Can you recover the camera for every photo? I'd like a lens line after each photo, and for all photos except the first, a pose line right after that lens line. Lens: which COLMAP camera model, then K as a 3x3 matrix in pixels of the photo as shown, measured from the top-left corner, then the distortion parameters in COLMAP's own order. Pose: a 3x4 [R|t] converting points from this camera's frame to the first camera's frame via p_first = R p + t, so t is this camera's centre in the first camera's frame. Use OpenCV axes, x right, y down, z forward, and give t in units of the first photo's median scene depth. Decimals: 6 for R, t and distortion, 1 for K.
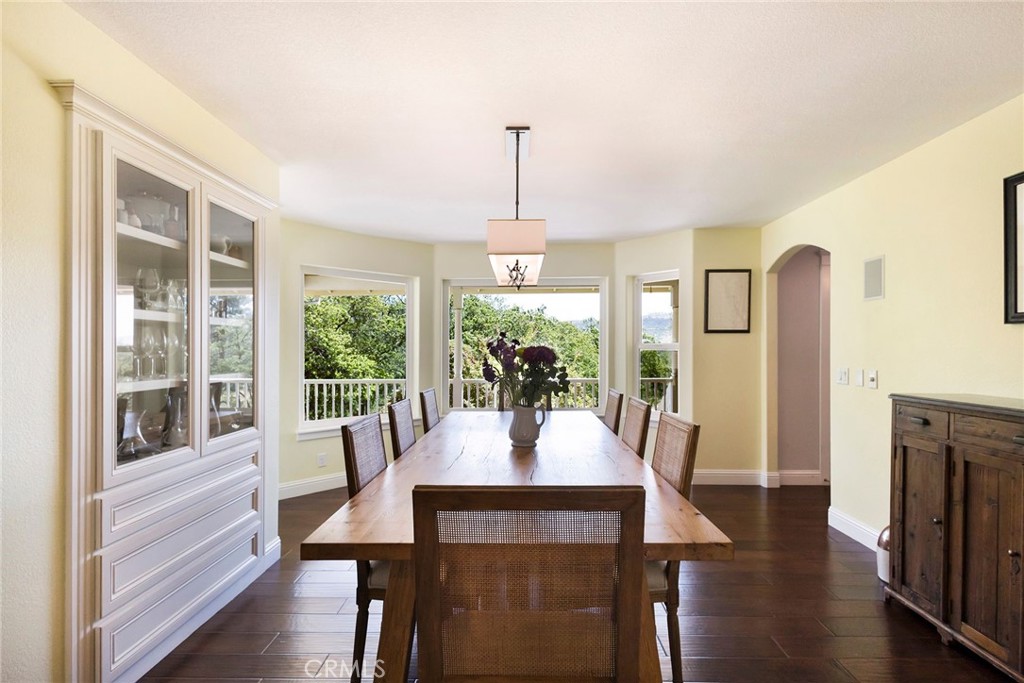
lens RADIAL K [[485.3, 0, 512.2], [0, 485.3, 349.2], [0, 0, 1]] dist [0.018268, 0.000560]
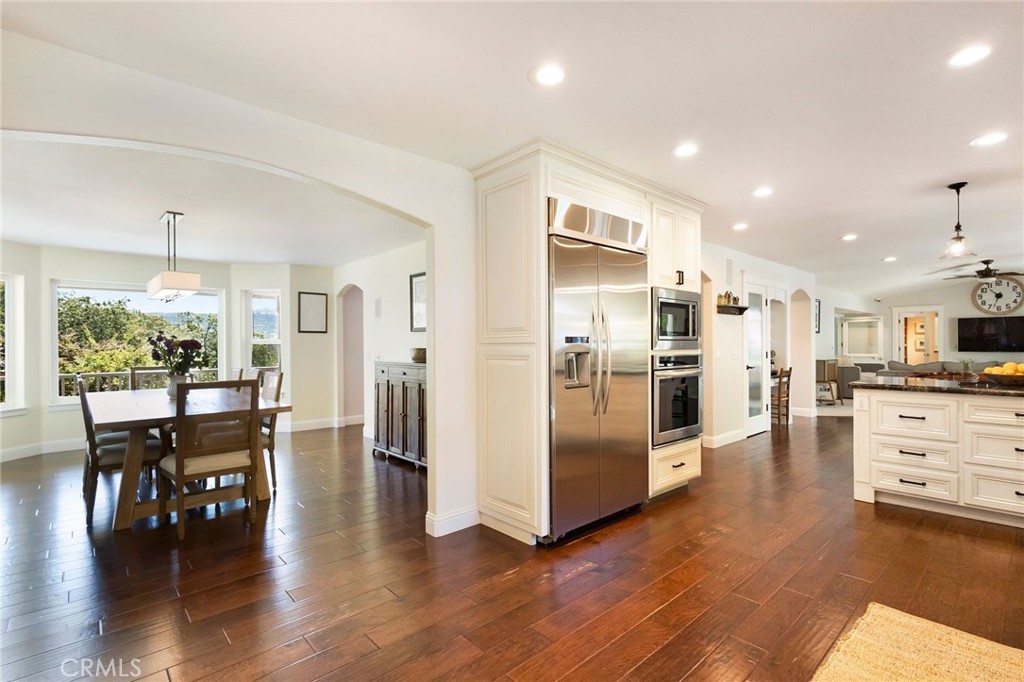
lens RADIAL K [[485.3, 0, 512.9], [0, 485.3, 350.4], [0, 0, 1]] dist [0.018268, 0.000560]
pose [[0.726255, -0.008885, 0.687367, -0.288671], [0.004238, 0.999955, 0.008448, 0.021447], [-0.687412, -0.003222, 0.726261, -0.988729]]
